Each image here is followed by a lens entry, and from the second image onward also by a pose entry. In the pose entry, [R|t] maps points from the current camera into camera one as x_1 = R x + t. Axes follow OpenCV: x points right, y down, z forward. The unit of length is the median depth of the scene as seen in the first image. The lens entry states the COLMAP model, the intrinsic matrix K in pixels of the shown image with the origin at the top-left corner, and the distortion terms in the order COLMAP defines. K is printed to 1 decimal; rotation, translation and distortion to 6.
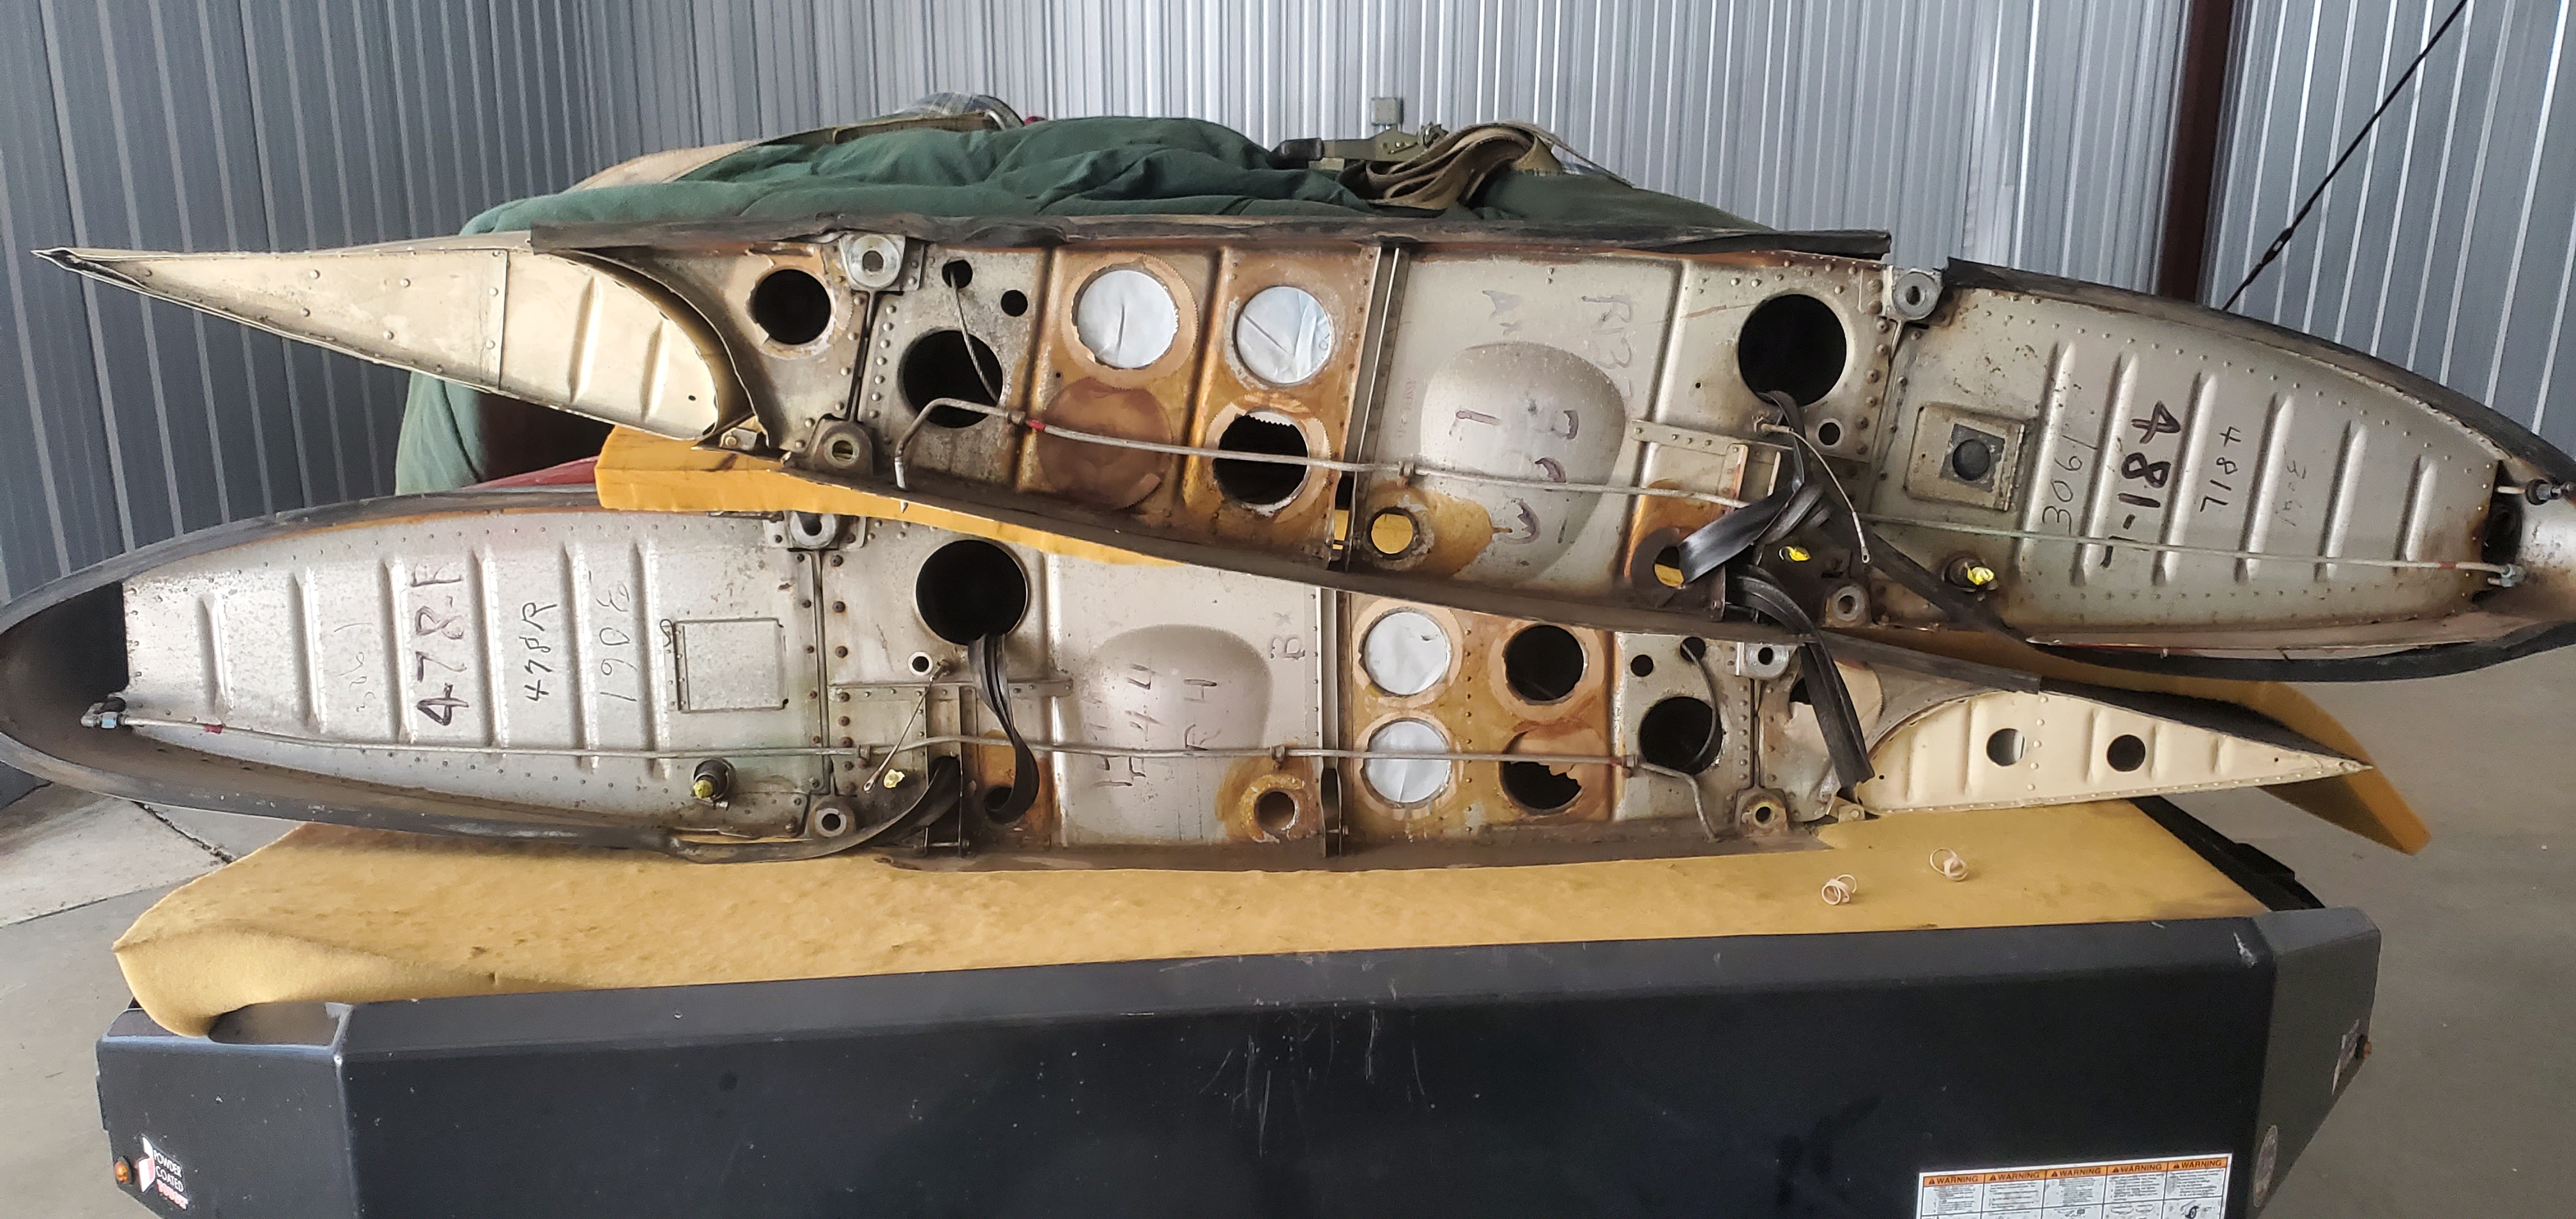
lens RADIAL K [[1973.7, 0, 1308.7], [0, 1973.7, 624.7], [0, 0, 1]] dist [0.063505, -0.078555]
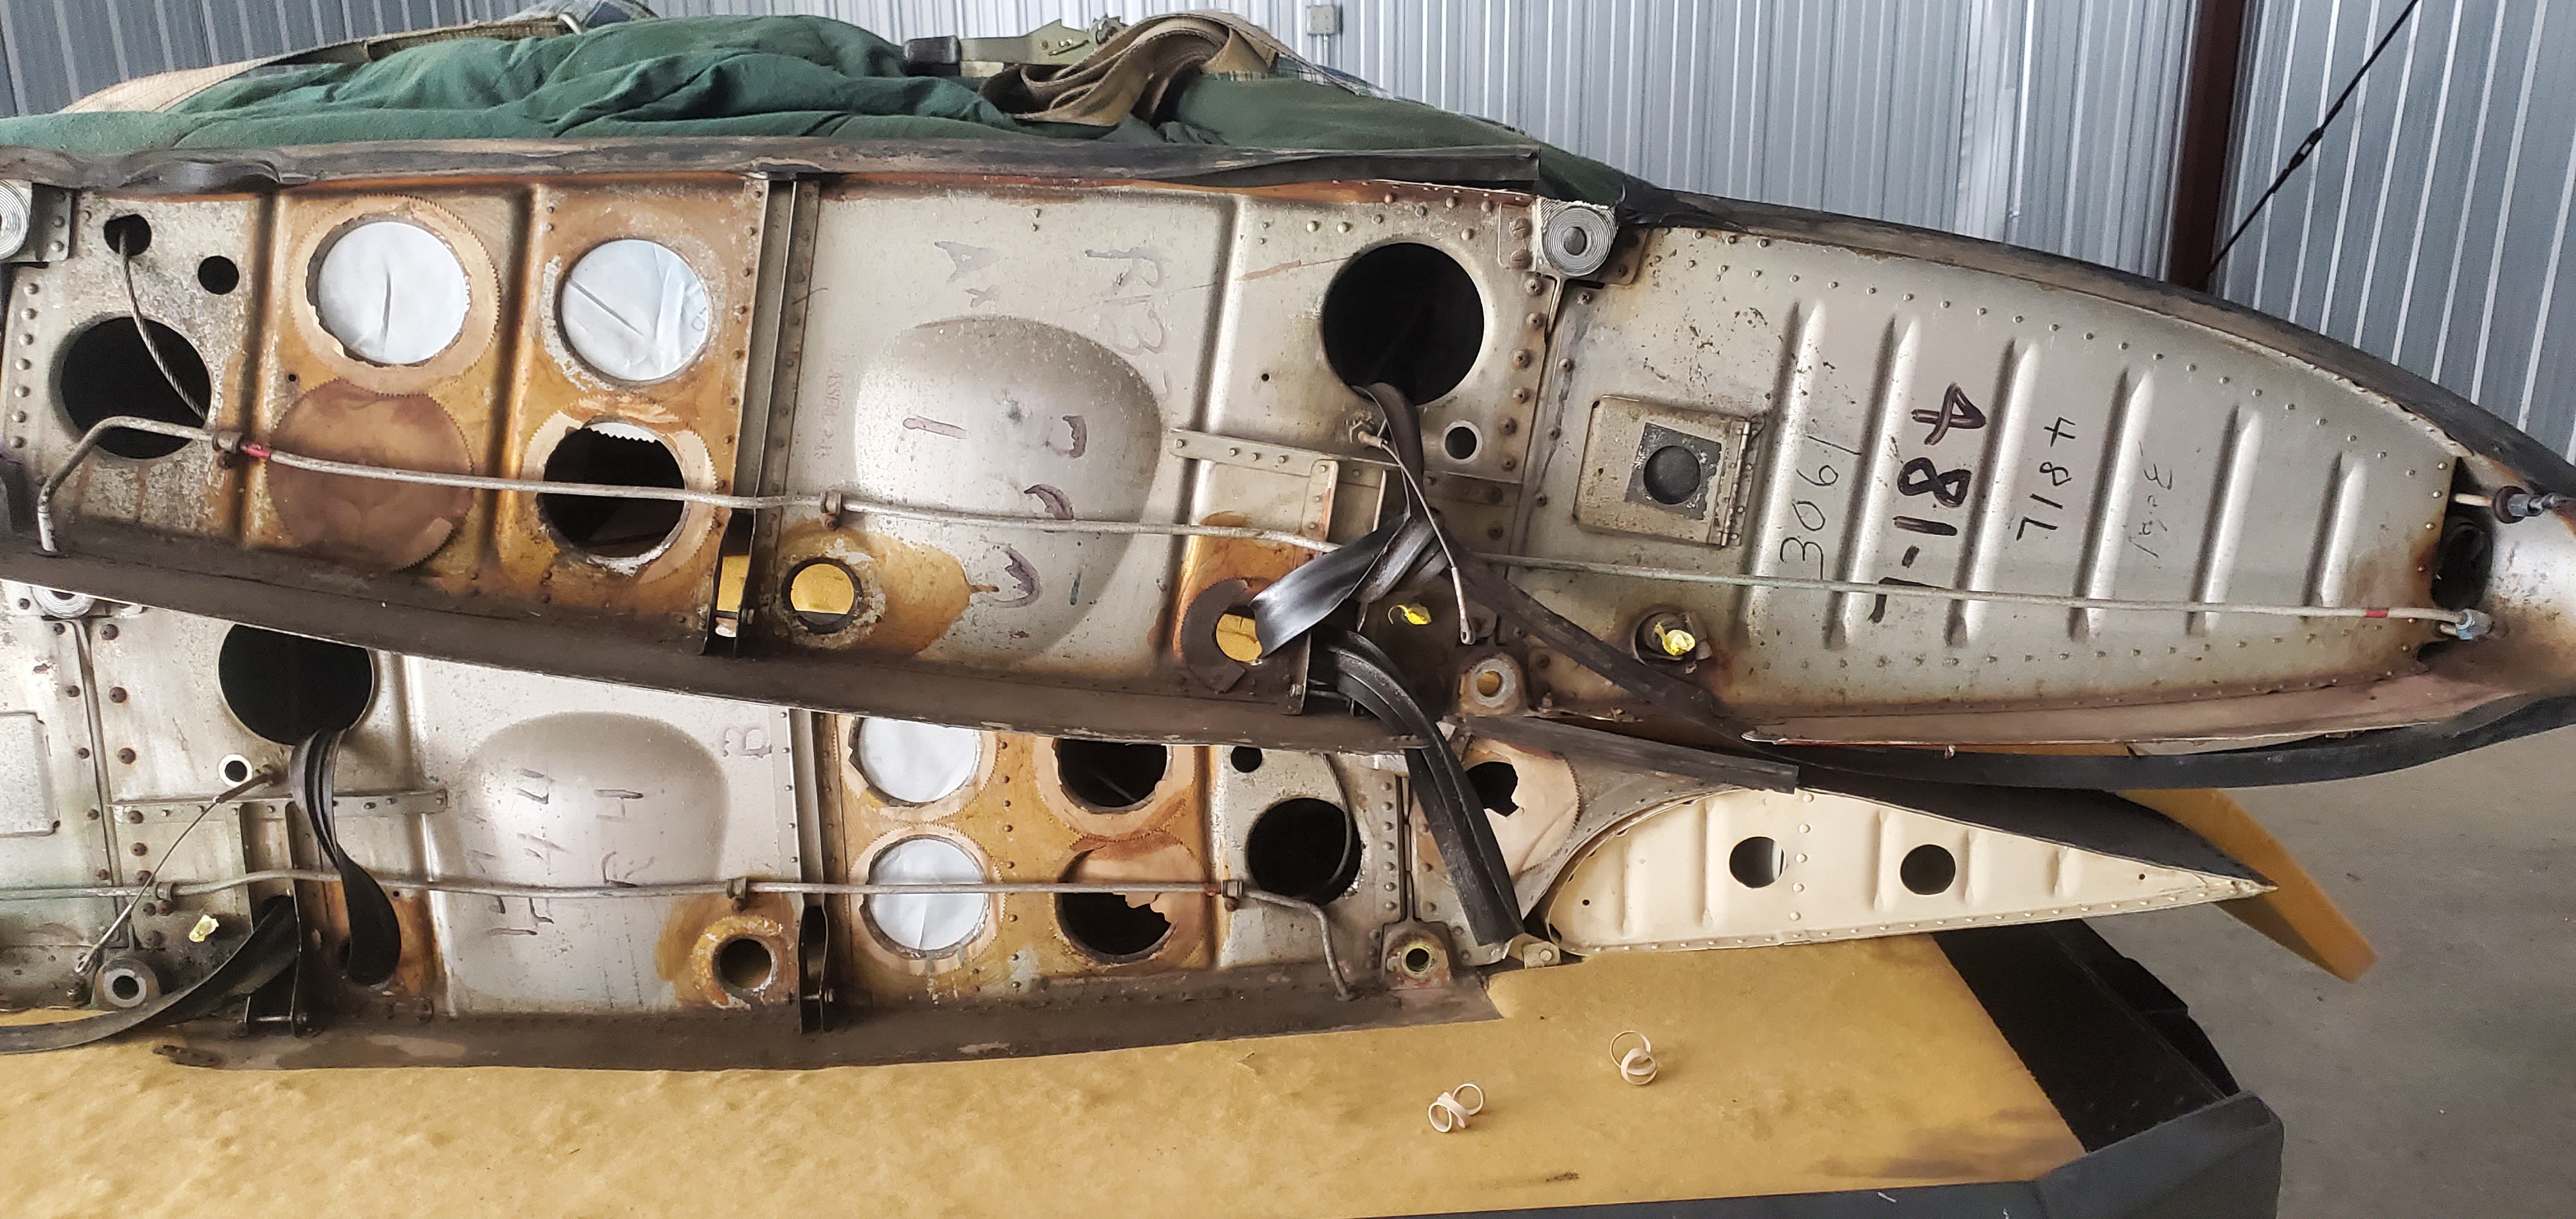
lens RADIAL K [[1973.7, 0, 1286.5], [0, 1973.7, 626.9], [0, 0, 1]] dist [0.063505, -0.078555]
pose [[0.999046, -0.010879, -0.042287, 0.219514], [0.012493, 0.999196, 0.038083, -0.055935], [0.041839, -0.038575, 0.998379, 0.288341]]
